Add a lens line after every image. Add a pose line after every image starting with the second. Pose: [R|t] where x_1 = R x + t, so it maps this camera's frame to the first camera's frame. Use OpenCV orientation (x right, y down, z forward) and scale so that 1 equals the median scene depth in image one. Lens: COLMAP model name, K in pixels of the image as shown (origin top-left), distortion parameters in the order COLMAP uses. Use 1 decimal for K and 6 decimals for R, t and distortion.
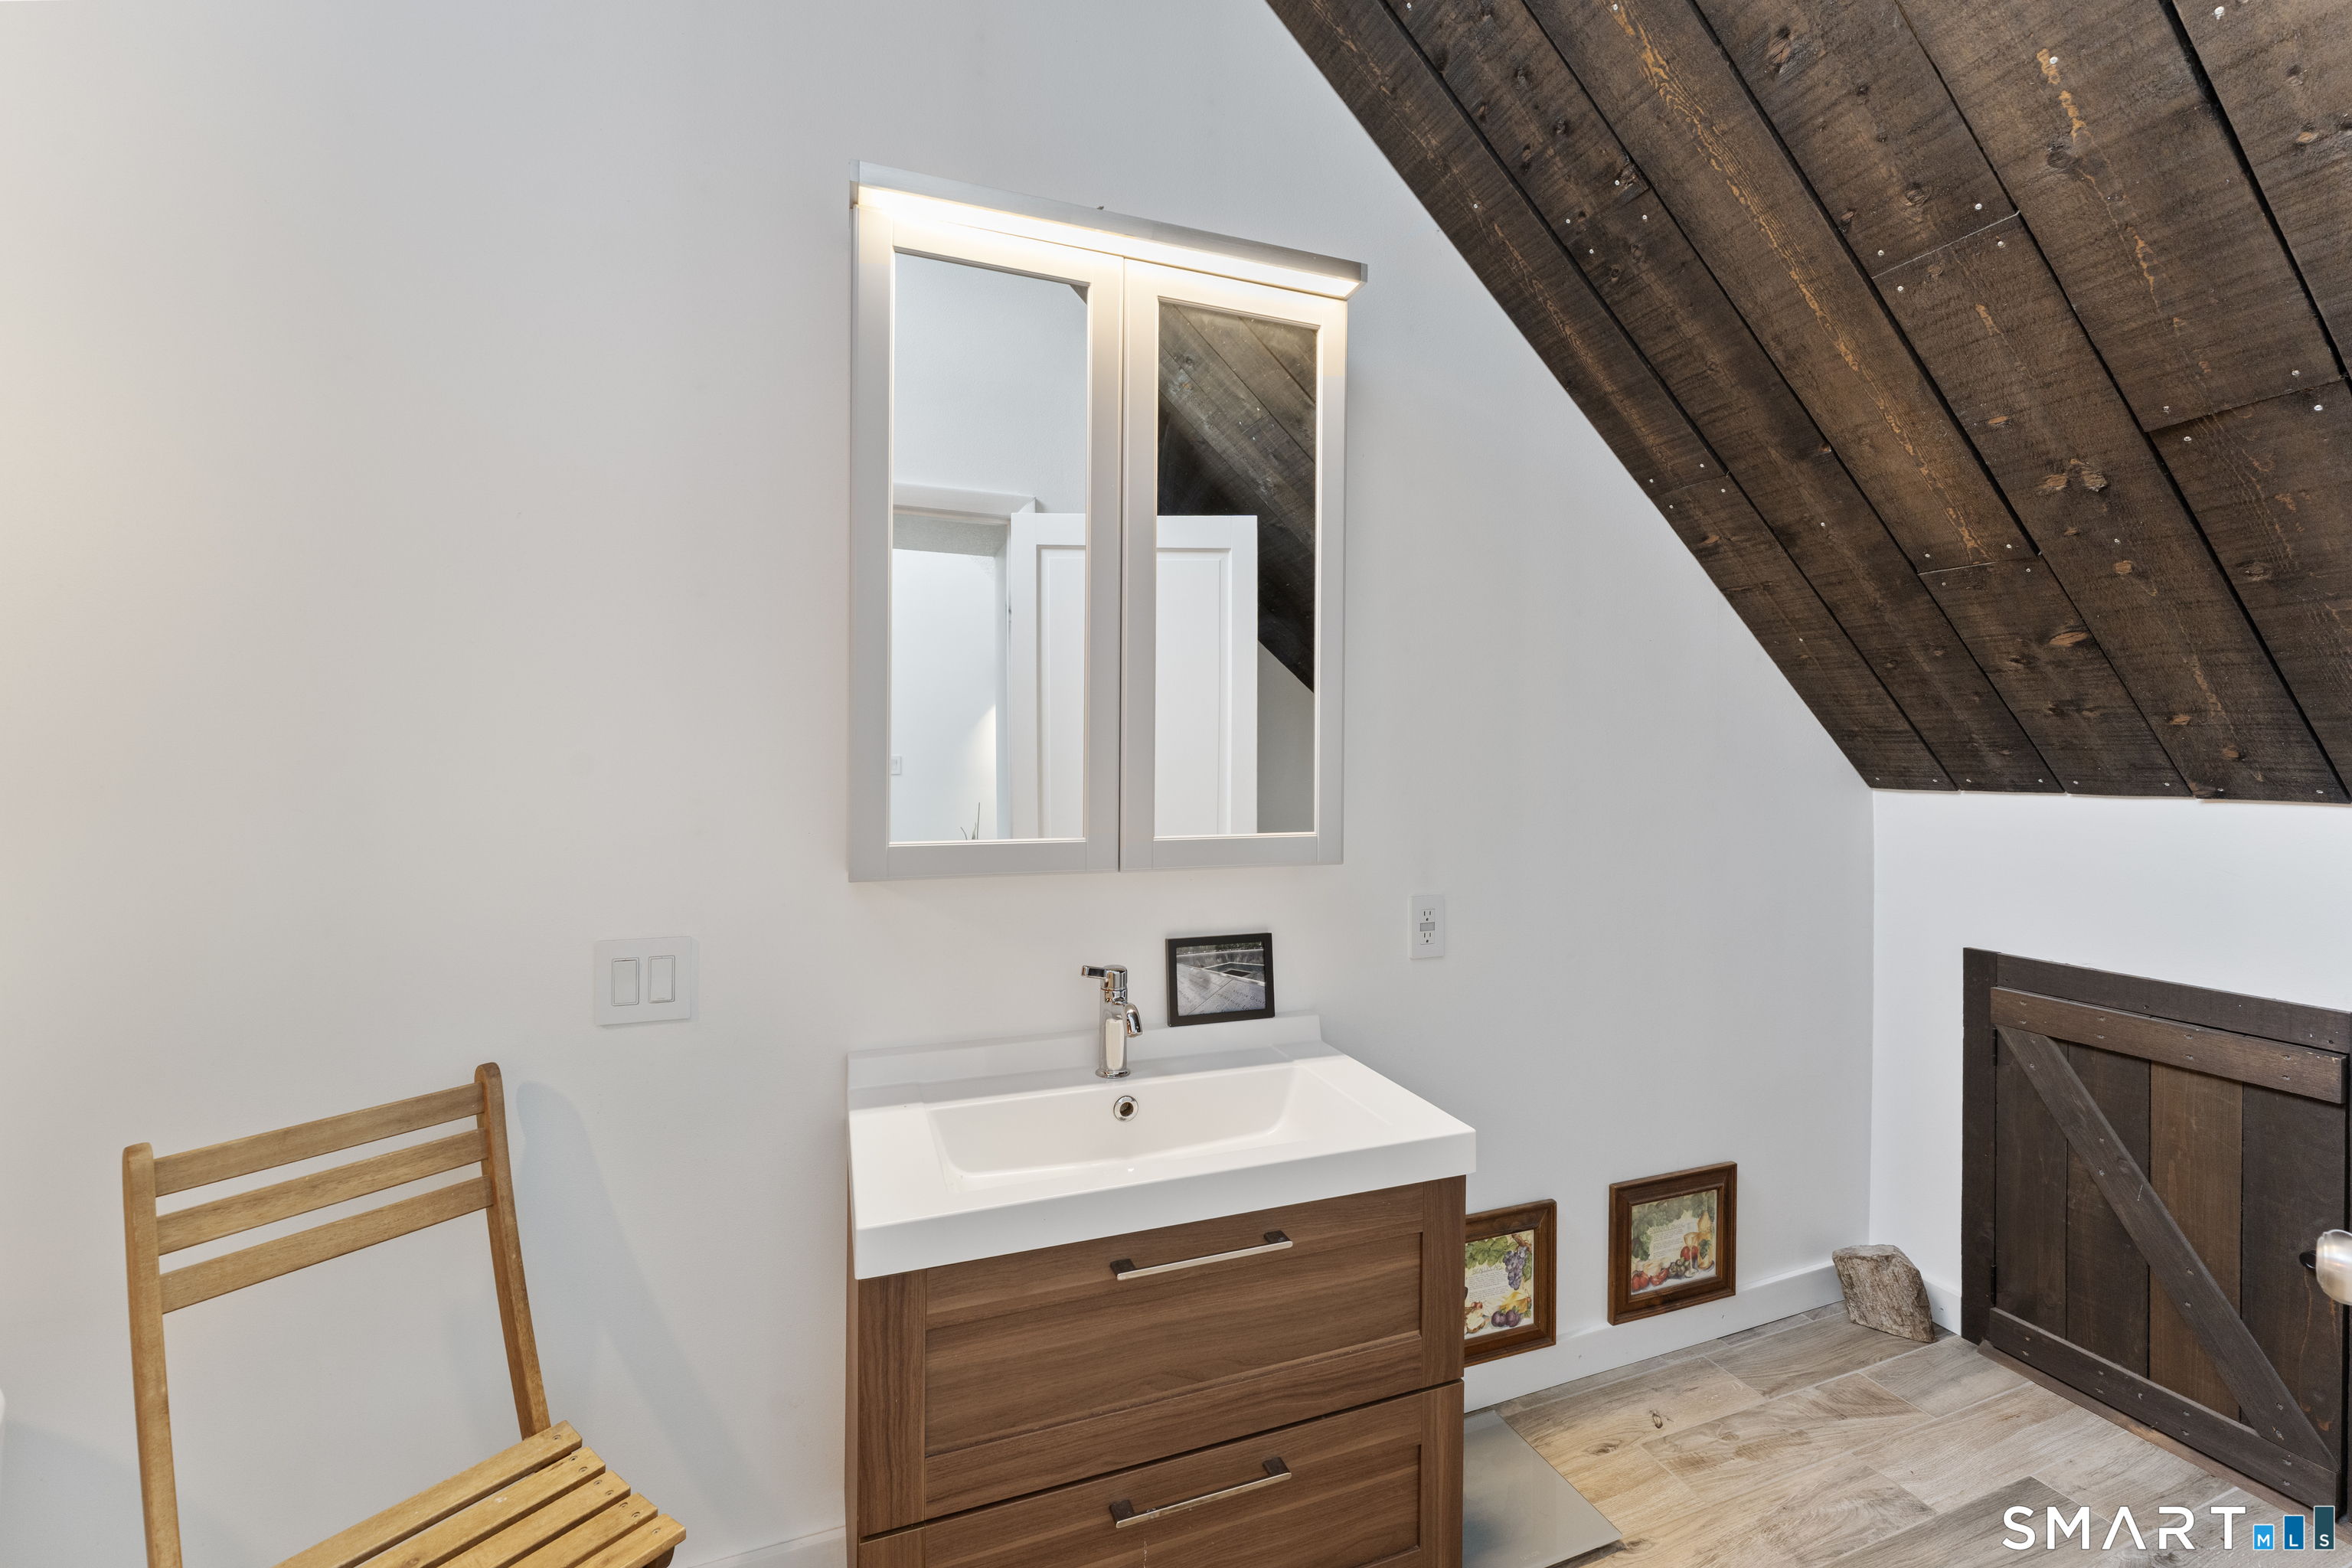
lens RADIAL K [[953.4, 0, 1178.0], [0, 953.4, 769.7], [0, 0, 1]] dist [-0.001407, -0.000404]
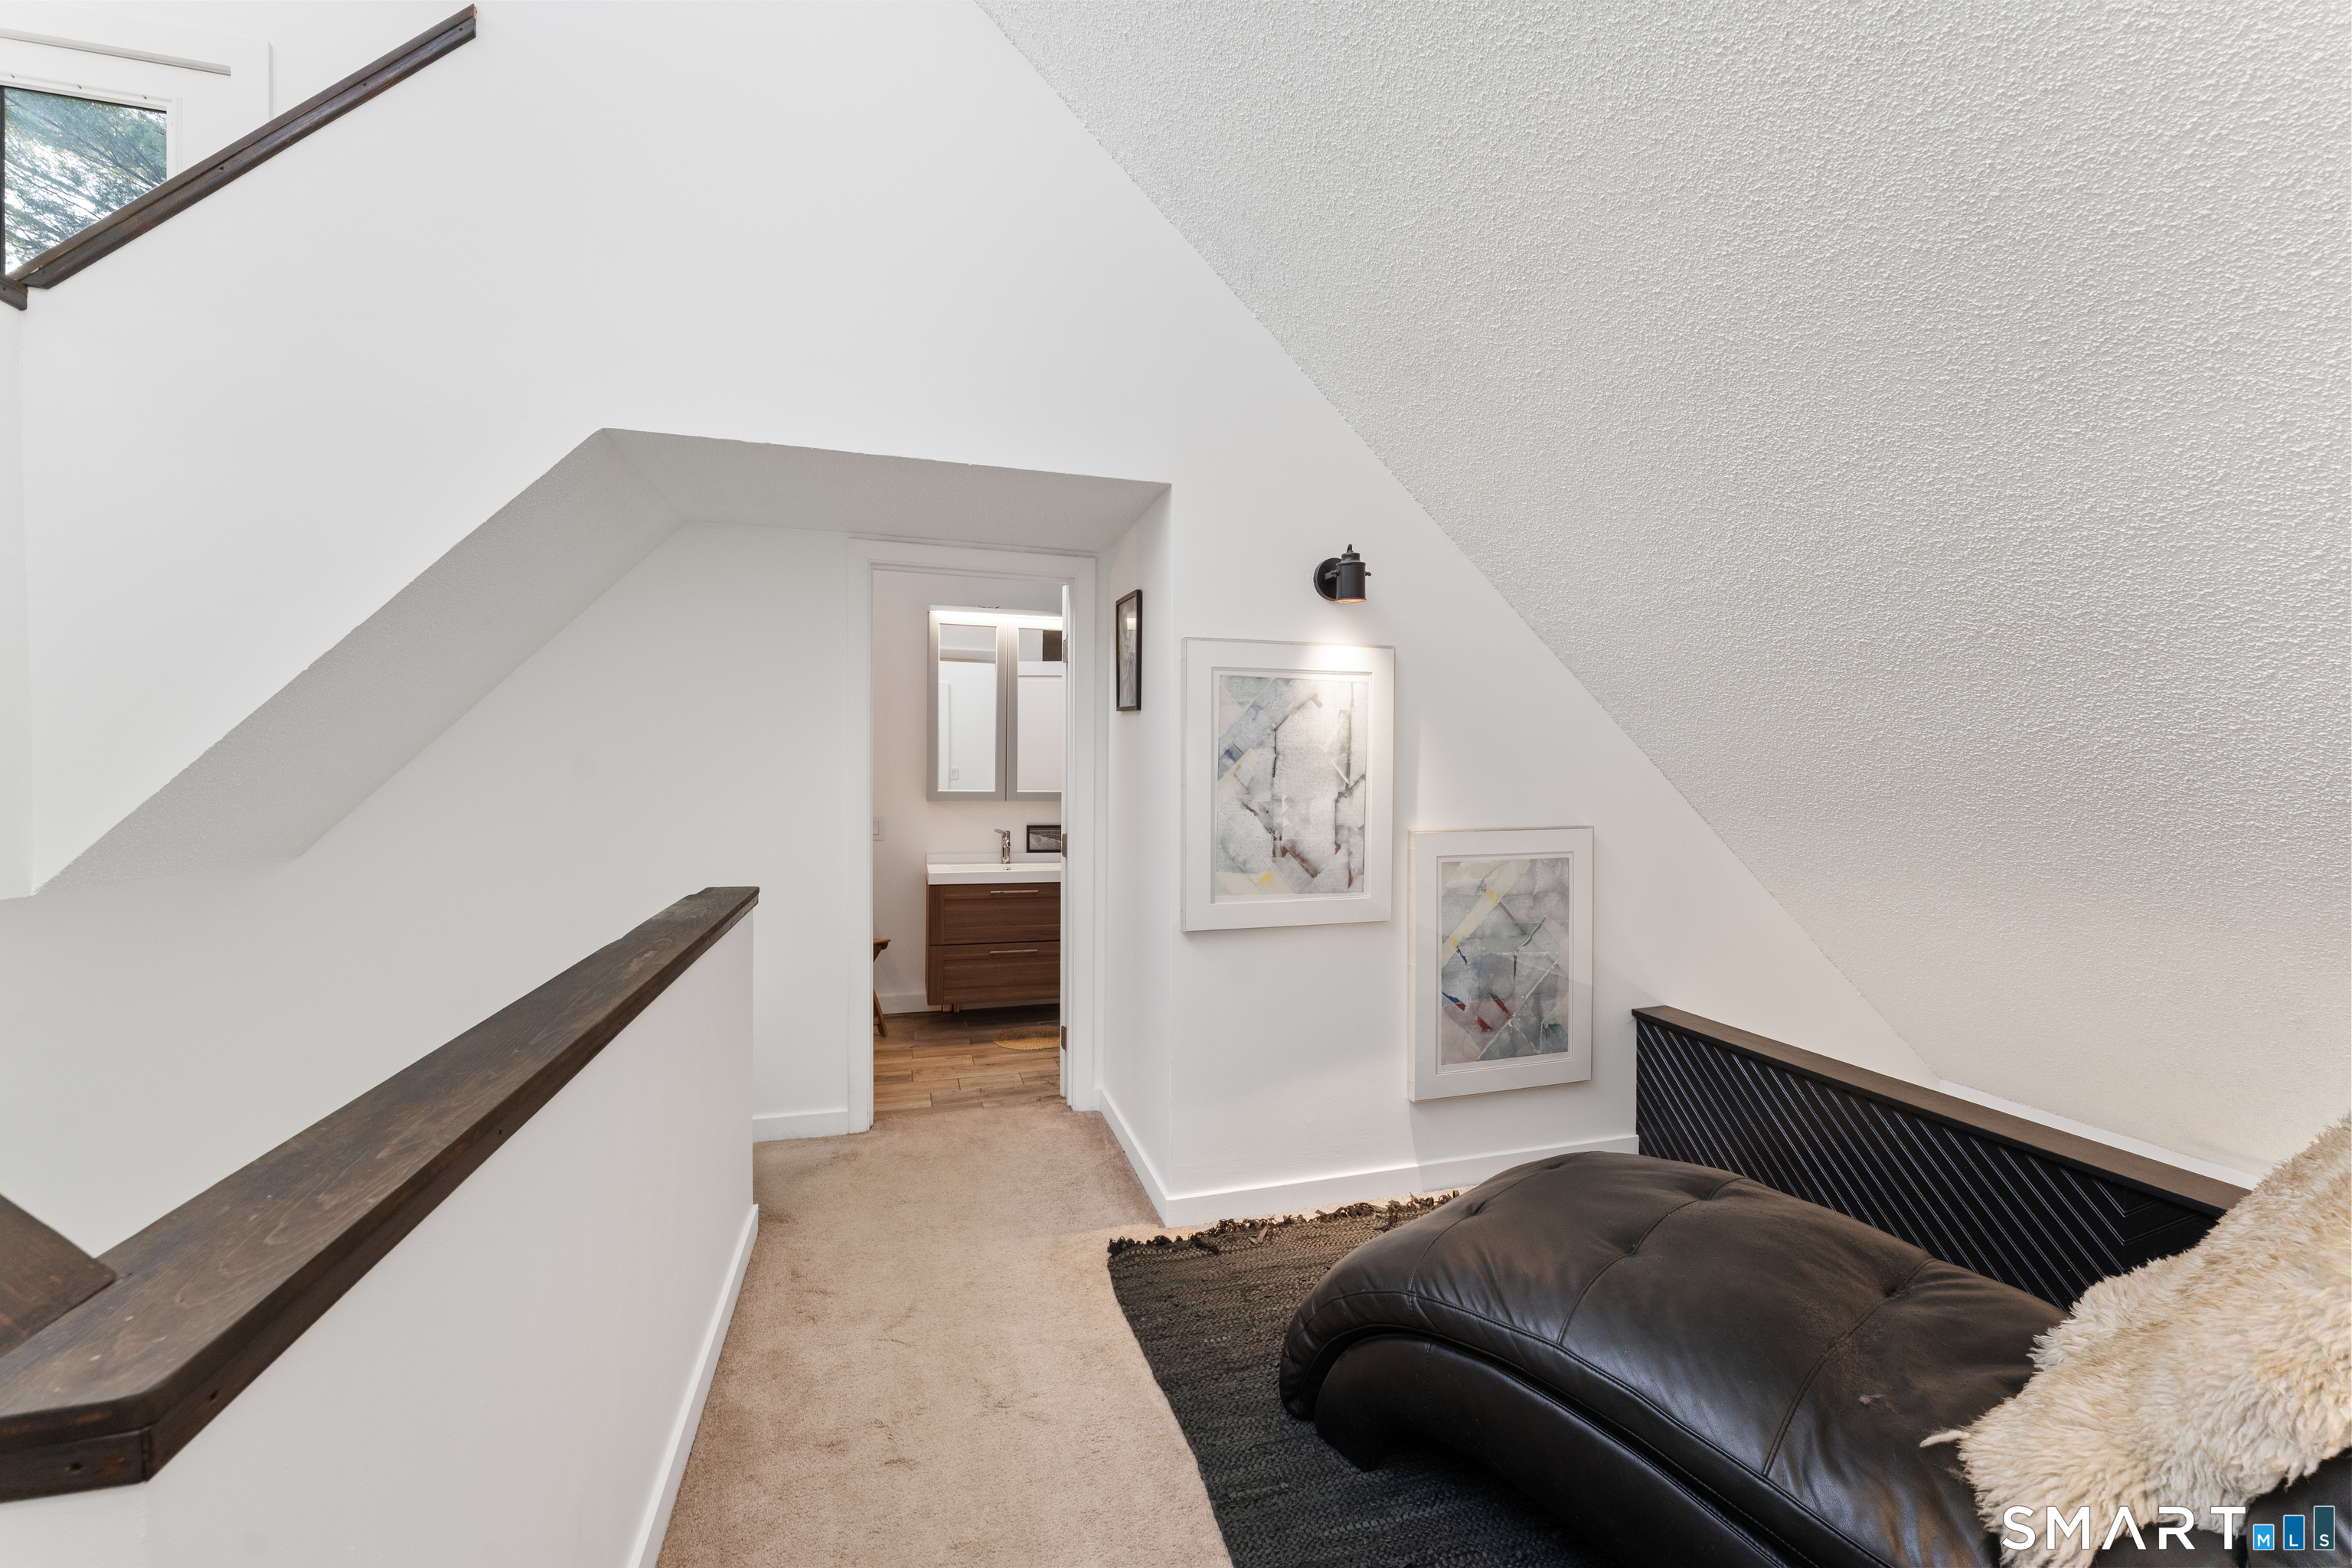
lens RADIAL K [[953.4, 0, 1175.3], [0, 953.4, 783.5], [0, 0, 1]] dist [-0.001407, -0.000404]
pose [[0.997449, 0.001126, -0.071380, 0.525116], [-0.002364, 0.999848, -0.017263, 0.071239], [0.071350, 0.017388, 0.997300, -1.566298]]
